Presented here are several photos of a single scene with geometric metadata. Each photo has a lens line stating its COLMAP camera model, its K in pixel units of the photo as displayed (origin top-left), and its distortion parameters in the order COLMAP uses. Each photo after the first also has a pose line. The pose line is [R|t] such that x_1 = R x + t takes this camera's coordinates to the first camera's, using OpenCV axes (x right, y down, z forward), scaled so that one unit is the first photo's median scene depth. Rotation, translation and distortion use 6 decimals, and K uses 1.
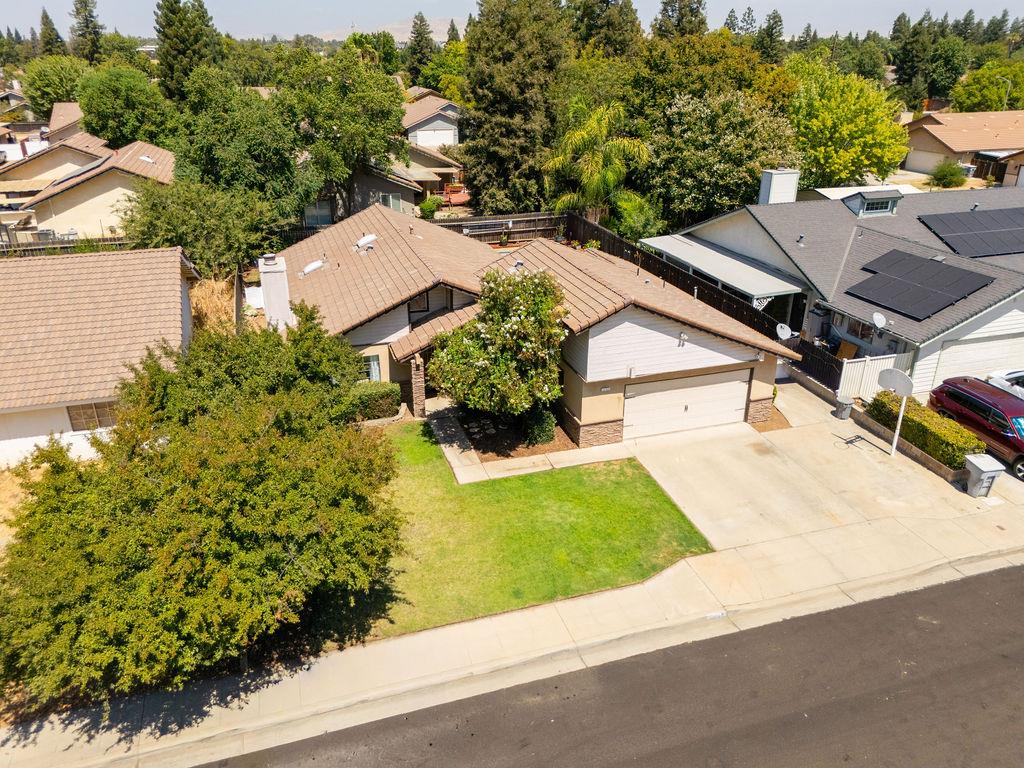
lens RADIAL K [[757.7, 0, 512.0], [0, 757.7, 384.0], [0, 0, 1]] dist [0.075584, -0.064403]
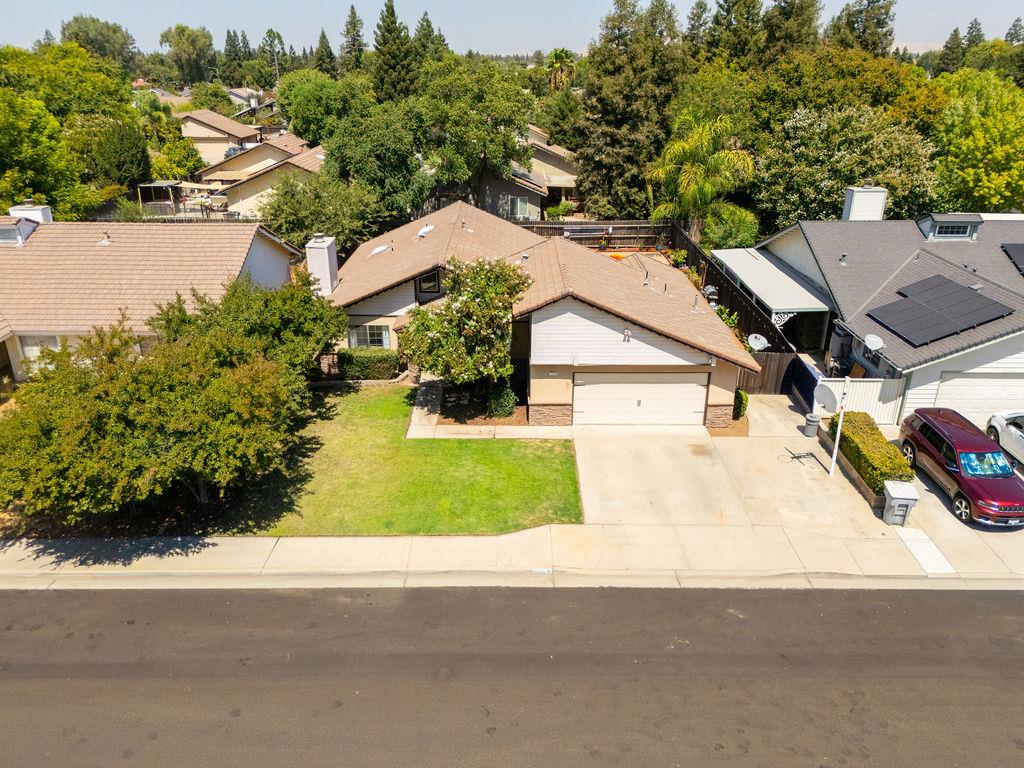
lens RADIAL K [[757.7, 0, 512.0], [0, 757.7, 384.0], [0, 0, 1]] dist [0.075584, -0.064403]
pose [[0.952684, 0.120002, -0.279271, 0.221536], [-0.124298, 0.992242, 0.002343, 0.015730], [0.277386, 0.032480, 0.960209, -0.035226]]
